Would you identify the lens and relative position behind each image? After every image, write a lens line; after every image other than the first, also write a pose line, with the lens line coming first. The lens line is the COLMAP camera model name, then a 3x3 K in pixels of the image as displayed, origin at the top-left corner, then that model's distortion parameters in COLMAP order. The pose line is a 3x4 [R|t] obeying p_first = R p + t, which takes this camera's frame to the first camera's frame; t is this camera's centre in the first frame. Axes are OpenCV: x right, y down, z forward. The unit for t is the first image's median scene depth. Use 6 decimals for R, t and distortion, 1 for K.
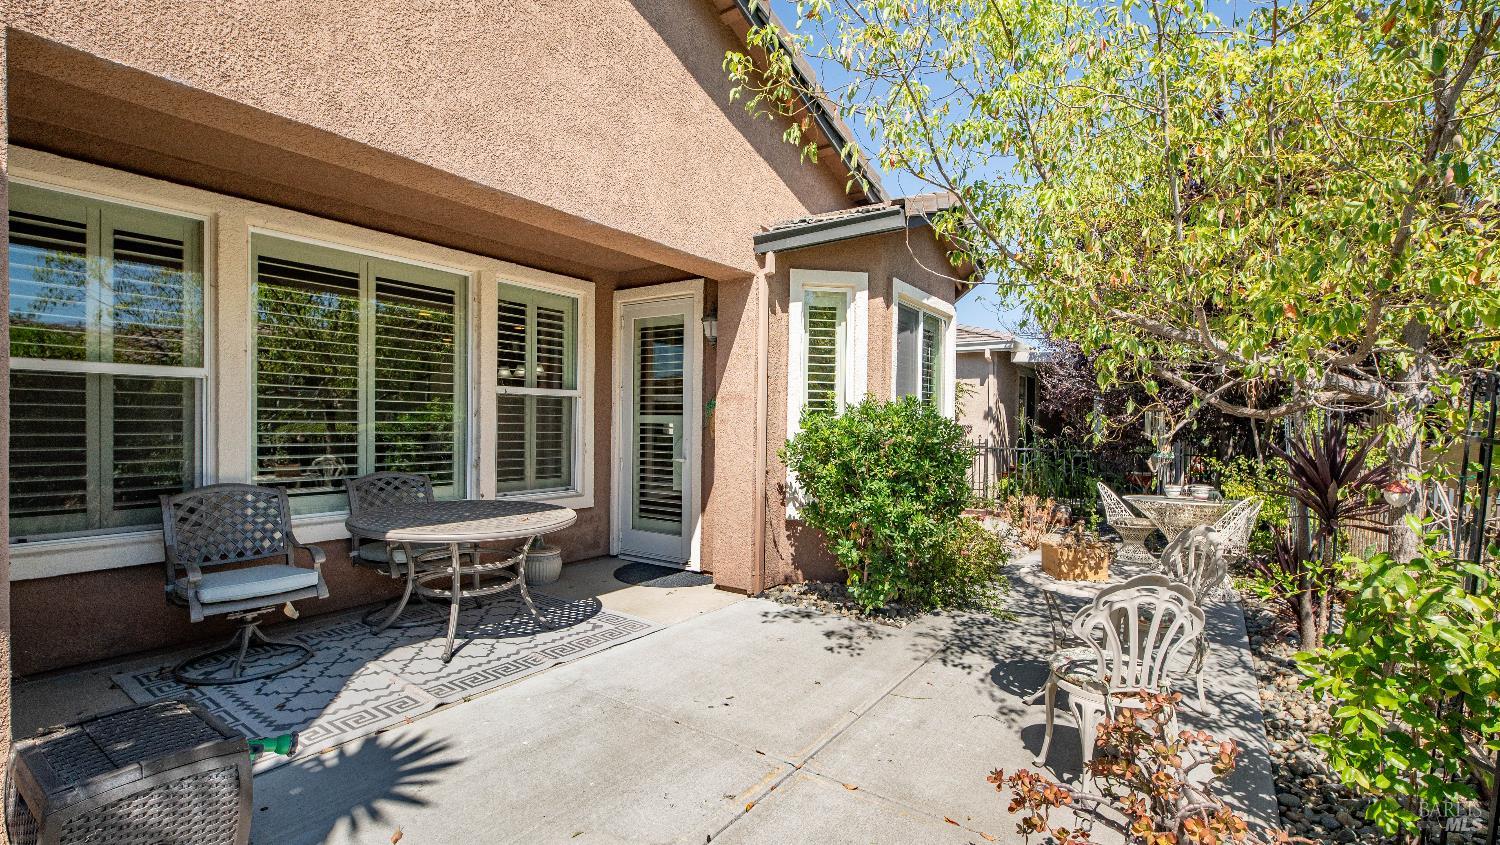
lens RADIAL K [[683.5, 0, 745.3], [0, 683.5, 392.5], [0, 0, 1]] dist [0.001256, -0.006289]
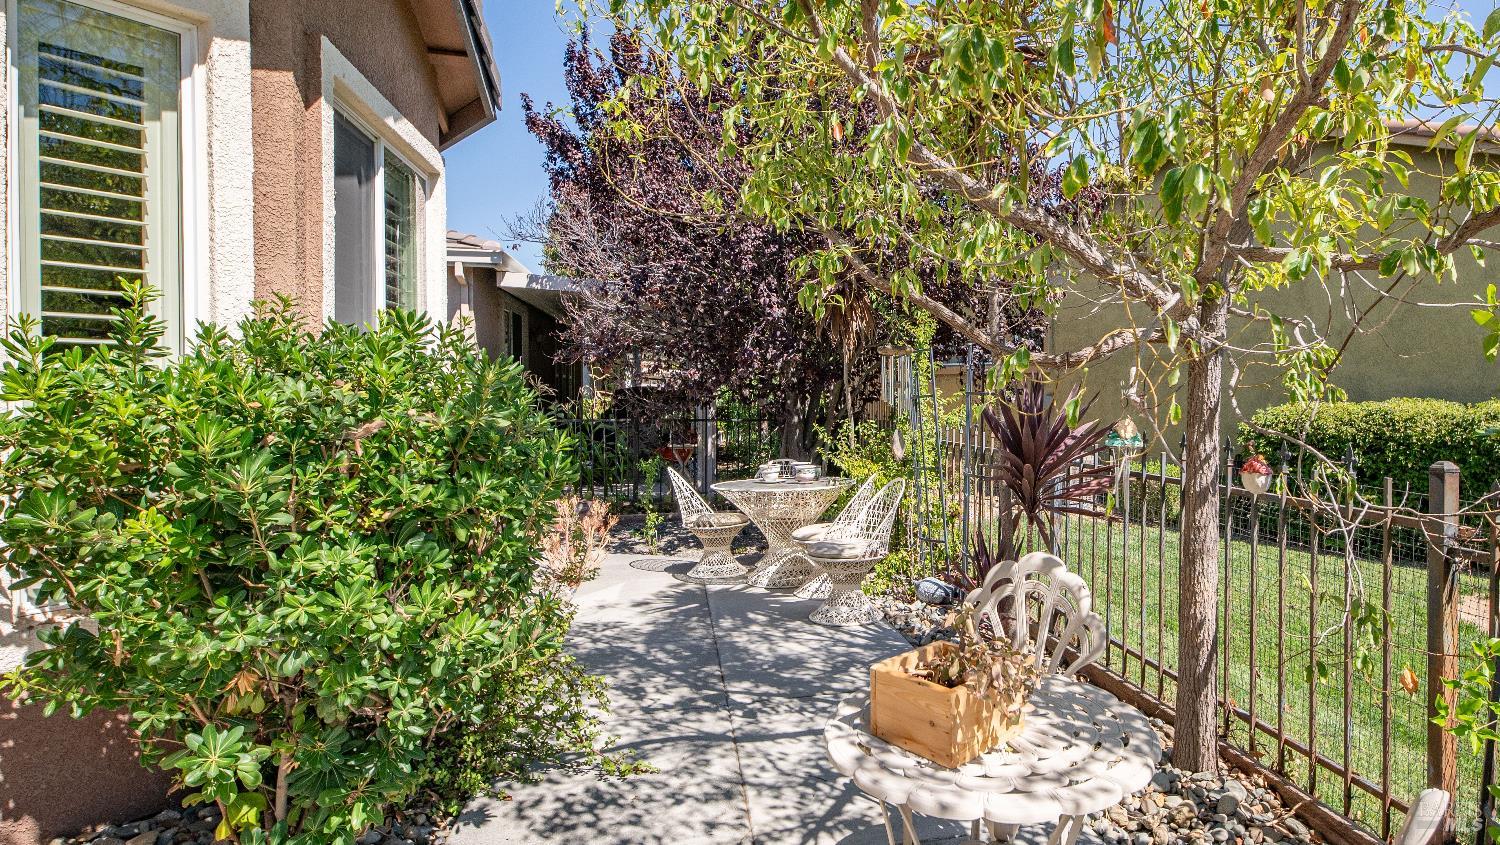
lens RADIAL K [[840.6, 0, 902.0], [0, 840.6, 407.8], [0, 0, 1]] dist [0.001398, -0.000149]
pose [[0.639178, -0.032175, 0.768385, 0.050979], [-0.025438, 0.997693, 0.062938, 0.024738], [-0.768638, -0.059775, 0.636885, 0.488942]]
